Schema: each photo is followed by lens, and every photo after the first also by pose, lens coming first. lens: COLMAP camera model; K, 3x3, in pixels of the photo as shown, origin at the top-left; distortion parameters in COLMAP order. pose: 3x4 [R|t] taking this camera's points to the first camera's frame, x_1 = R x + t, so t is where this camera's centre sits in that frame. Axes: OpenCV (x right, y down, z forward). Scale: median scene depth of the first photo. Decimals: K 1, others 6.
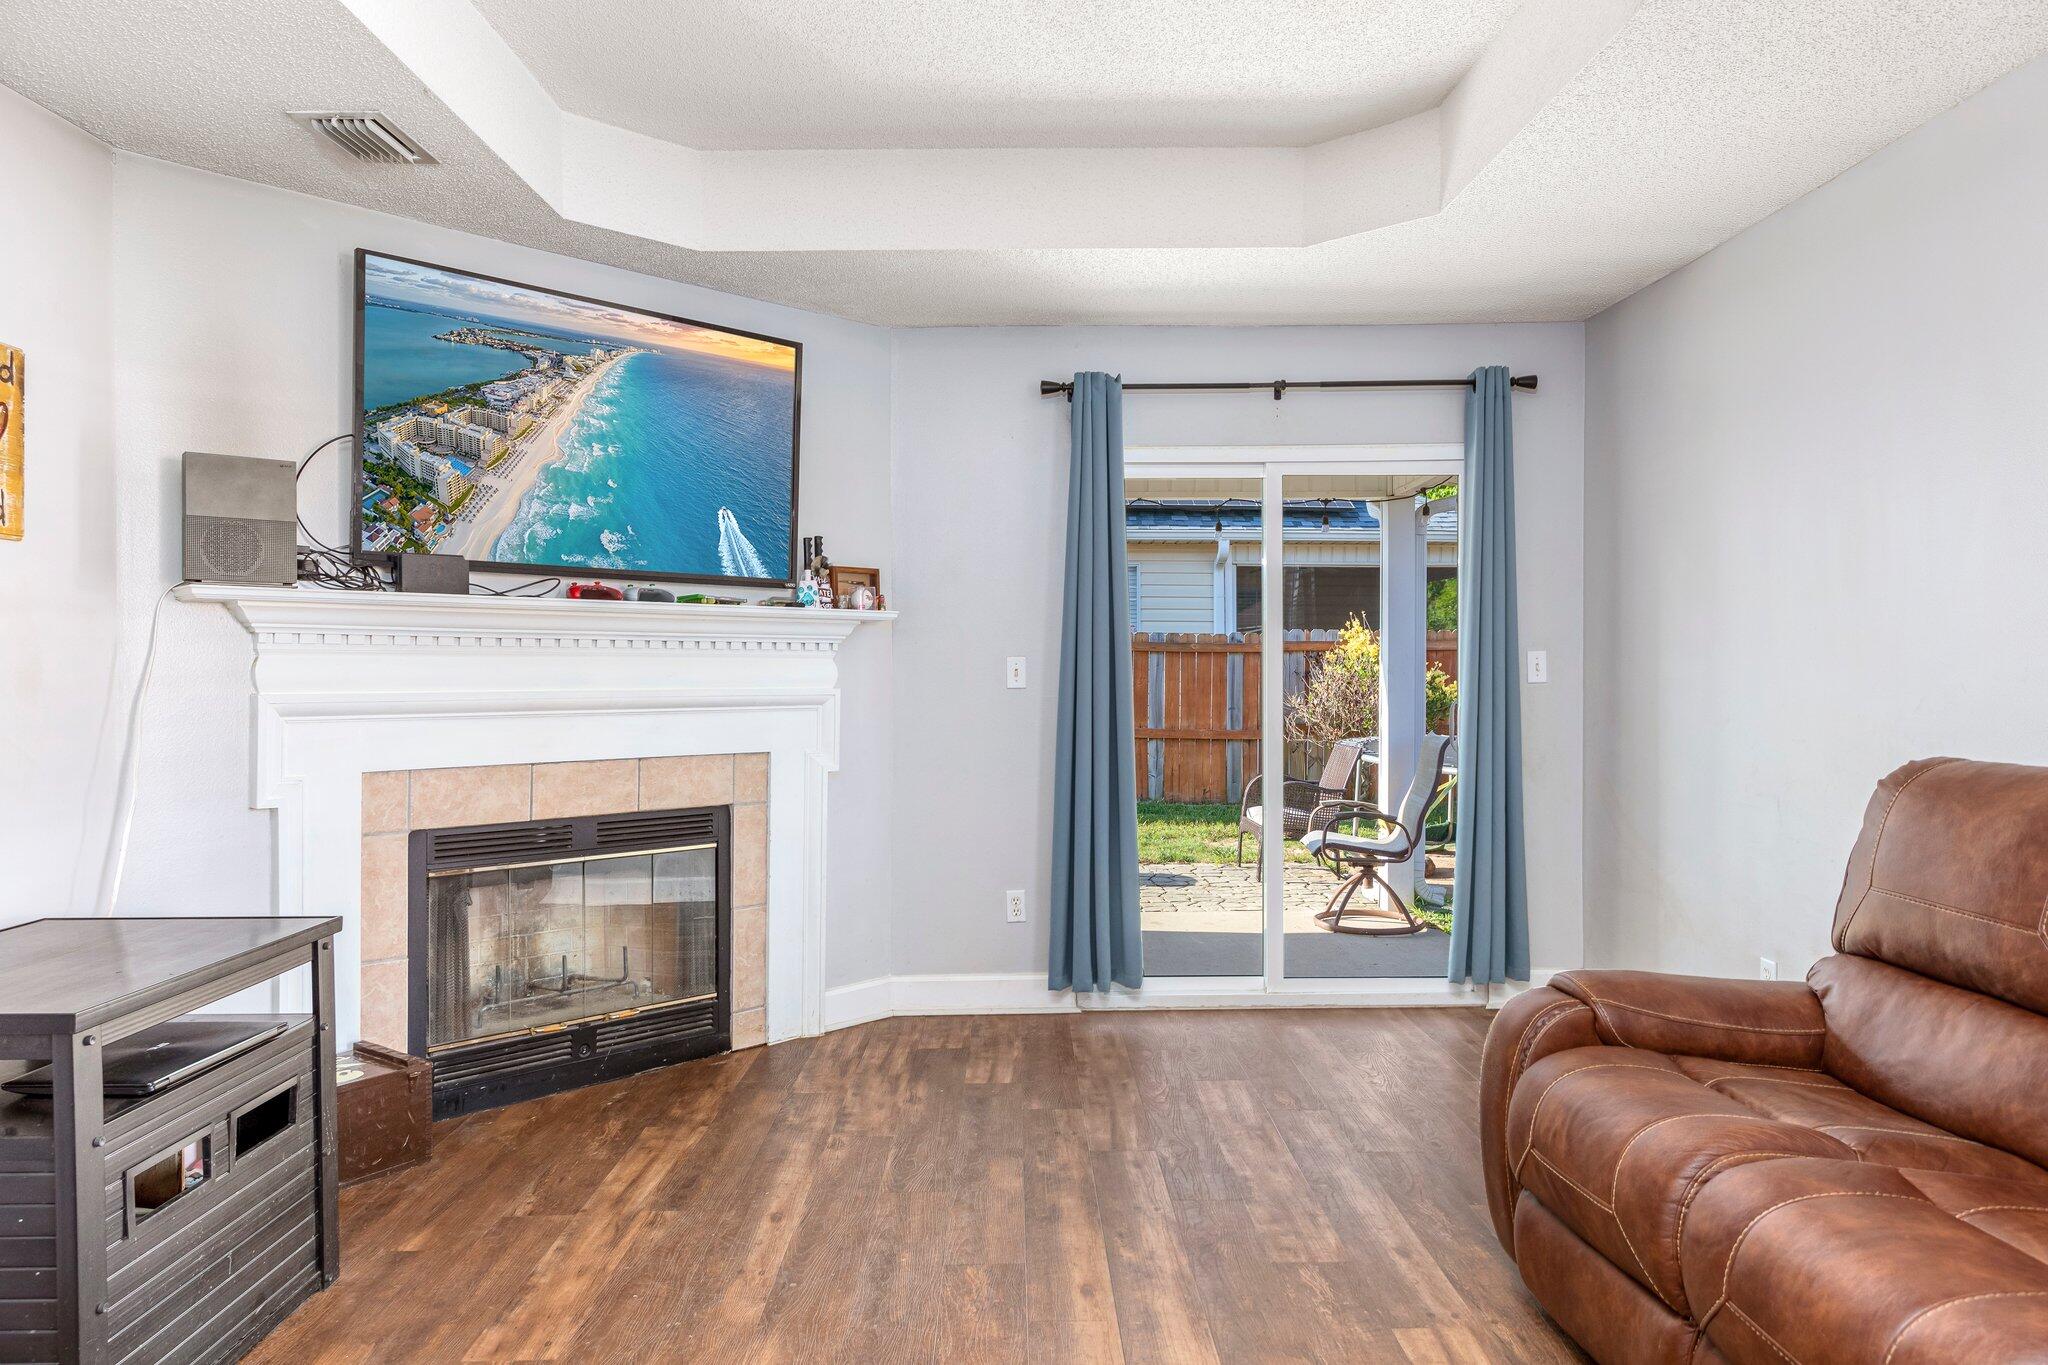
lens RADIAL K [[1342.0, 0, 1027.2], [0, 1342.0, 681.2], [0, 0, 1]] dist [-0.001824, 0.001384]
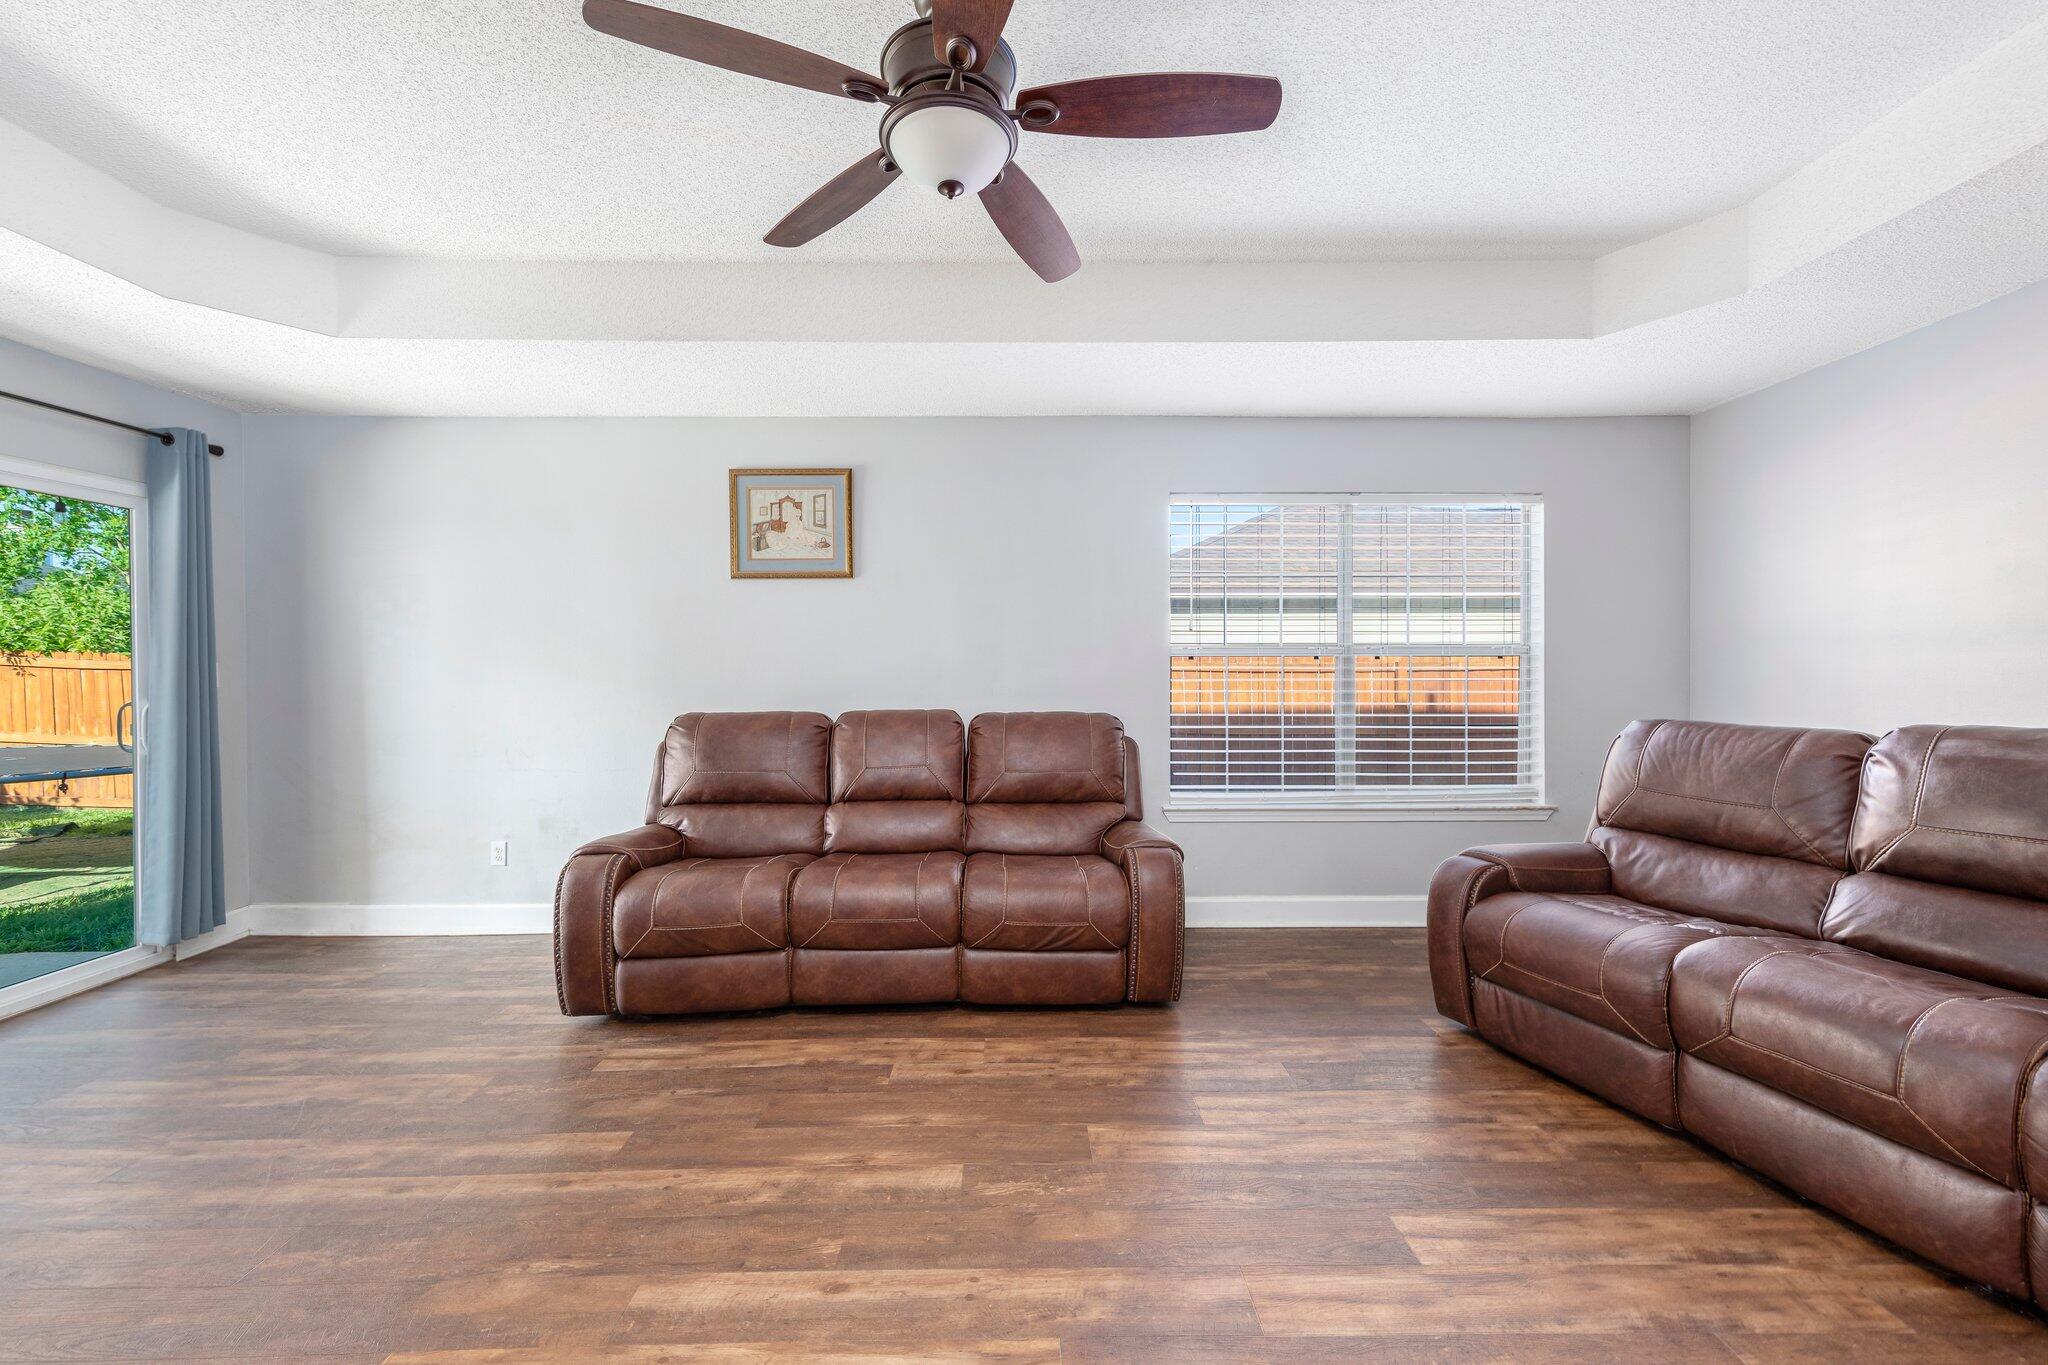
lens RADIAL K [[776.4, 0, 1024.4], [0, 776.4, 684.7], [0, 0, 1]] dist [0.009202, -0.000789]
pose [[-0.004771, -0.013964, 0.999891, -0.630573], [0.013605, 0.999809, 0.014027, -0.003710], [-0.999896, 0.013671, -0.004580, 0.415146]]
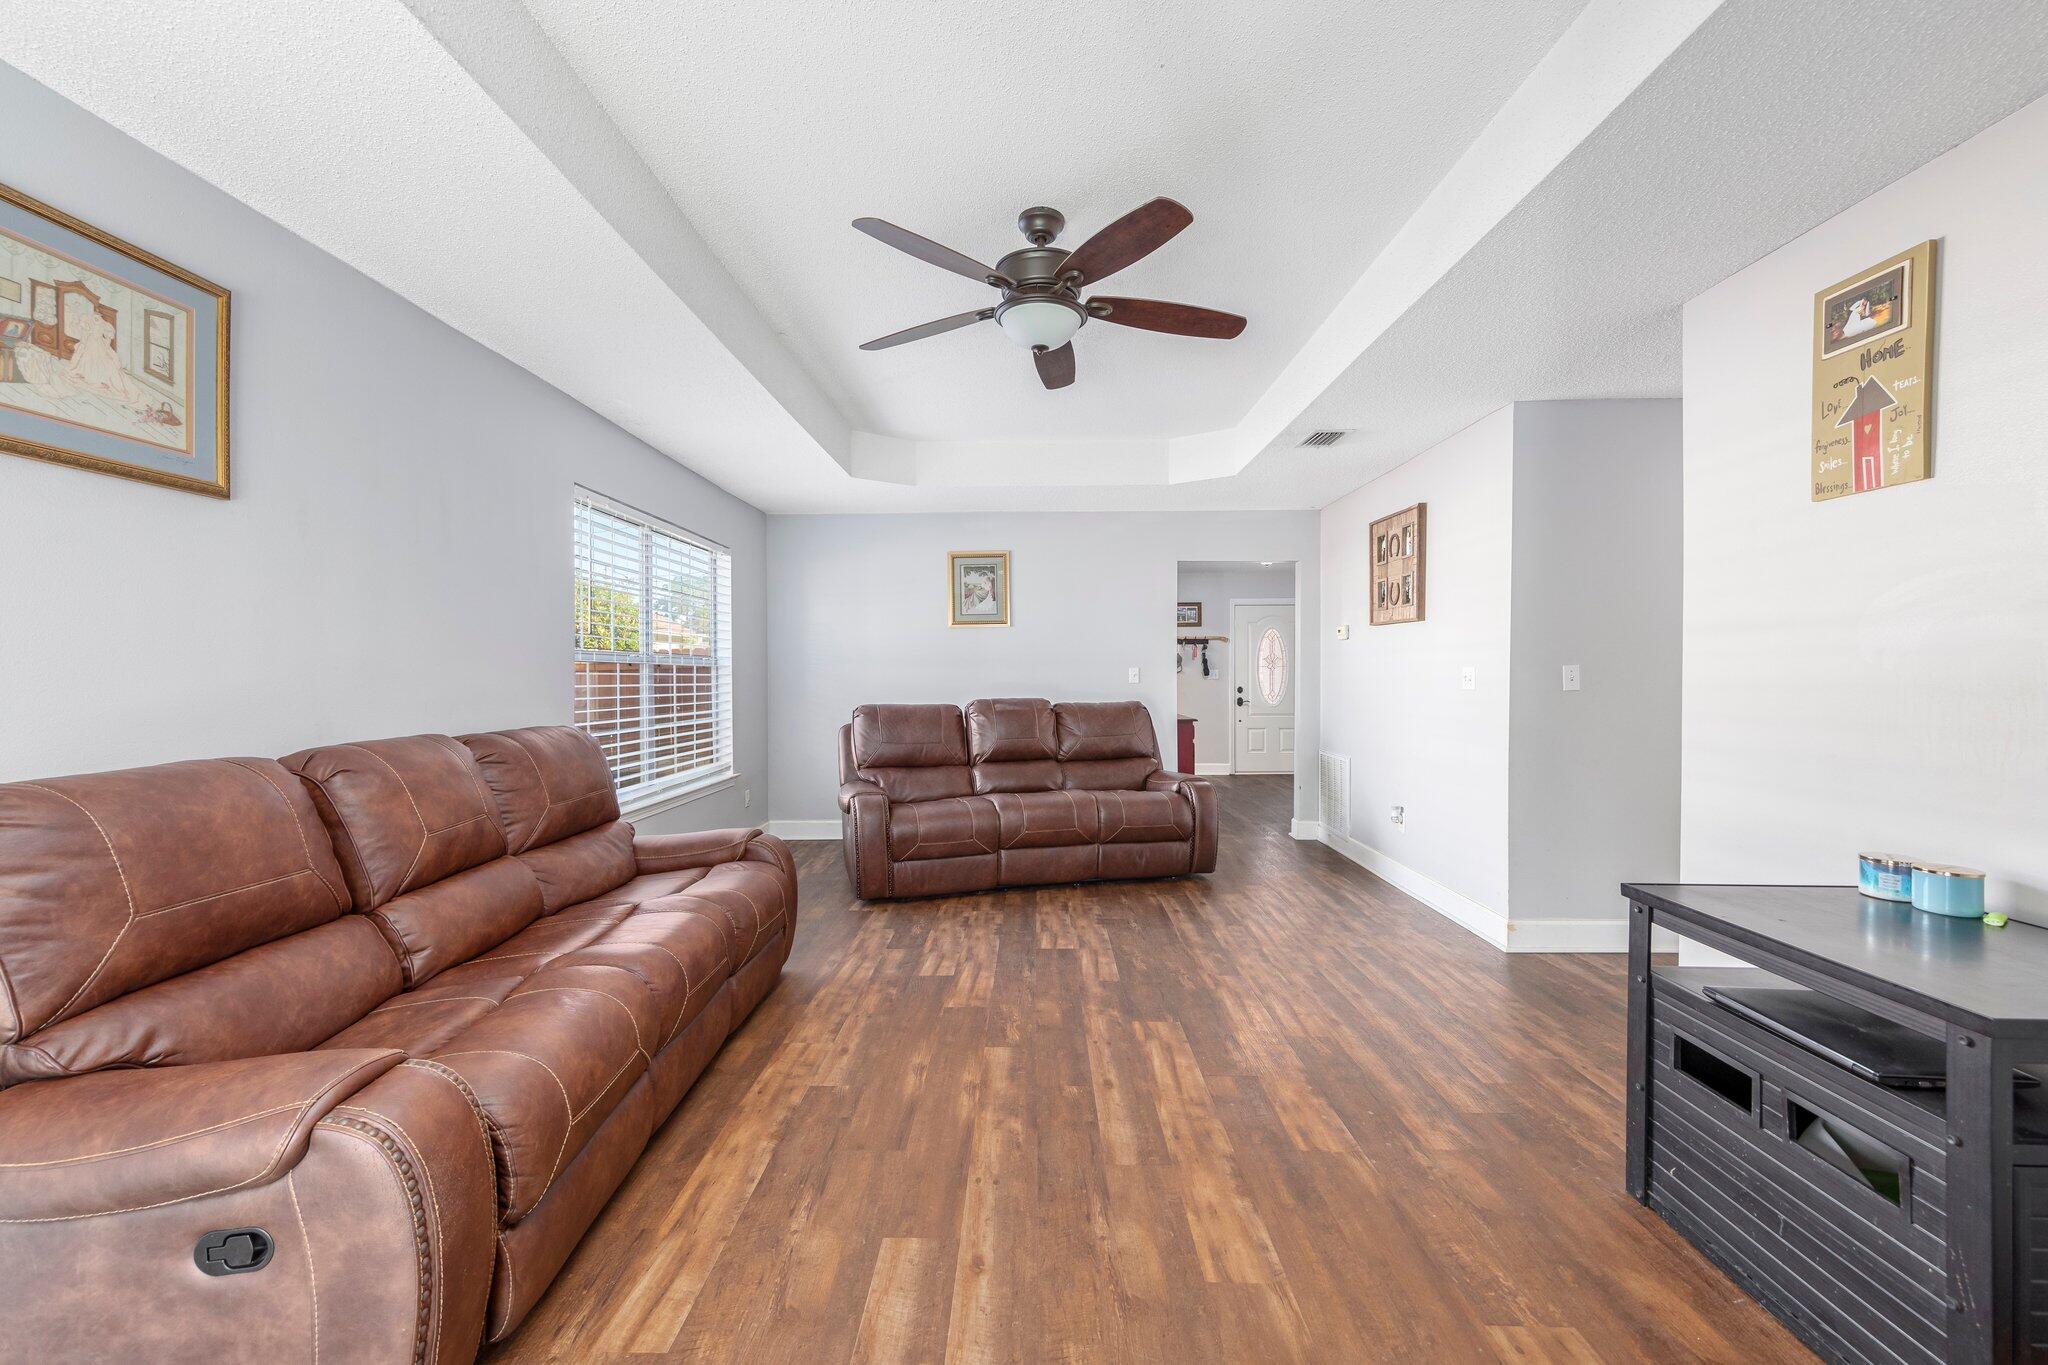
lens RADIAL K [[776.4, 0, 1018.6], [0, 776.4, 676.7], [0, 0, 1]] dist [0.009202, -0.000789]
pose [[-0.998519, 0.009652, 0.053543, -0.018037], [0.010273, 0.999883, 0.011332, -0.012706], [-0.053428, 0.011865, -0.998501, 1.405125]]
